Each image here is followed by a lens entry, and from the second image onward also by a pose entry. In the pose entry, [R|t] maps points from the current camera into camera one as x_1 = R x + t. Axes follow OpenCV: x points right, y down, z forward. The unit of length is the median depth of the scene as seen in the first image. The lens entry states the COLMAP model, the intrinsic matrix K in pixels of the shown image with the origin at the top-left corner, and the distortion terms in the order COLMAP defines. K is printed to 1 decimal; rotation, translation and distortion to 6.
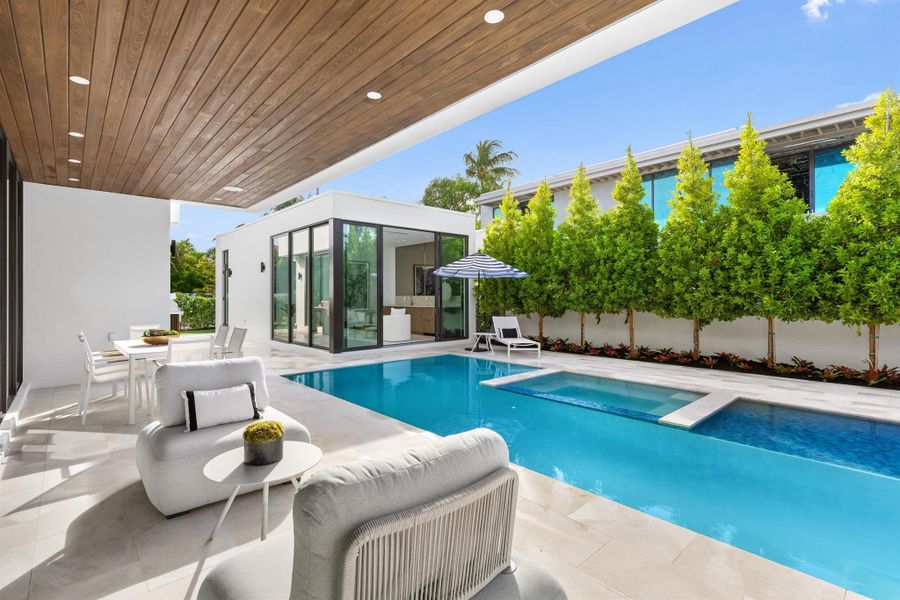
lens RADIAL K [[409.6, 0, 449.8], [0, 409.6, 292.3], [0, 0, 1]] dist [0.001478, -0.000268]
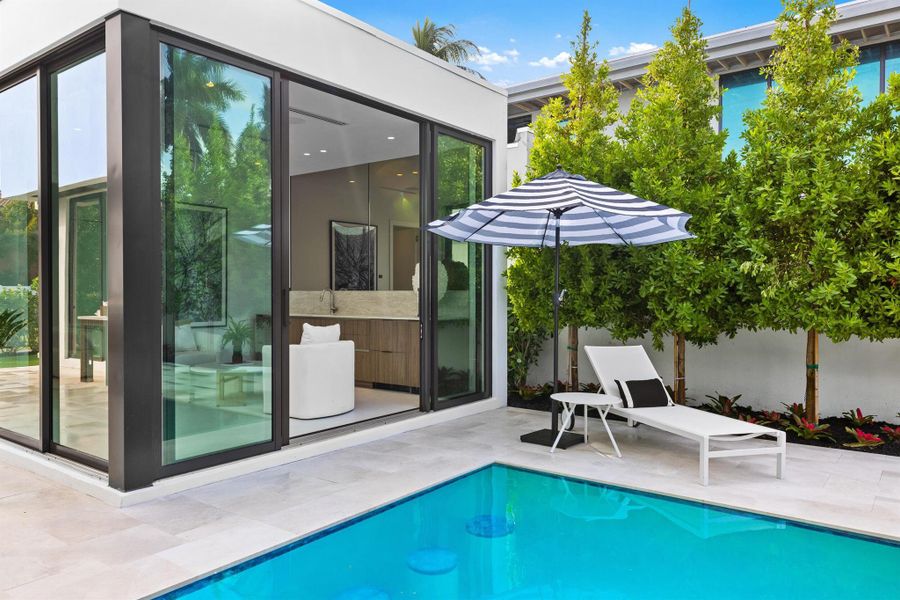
lens RADIAL K [[623.9, 0, 452.1], [0, 623.9, 303.9], [0, 0, 1]] dist [0.007821, 0.001119]
pose [[0.983971, 0.000796, 0.178326, -0.111162], [-0.006071, 0.999560, 0.029041, 0.004442], [-0.178225, -0.029658, 0.983543, 0.433776]]
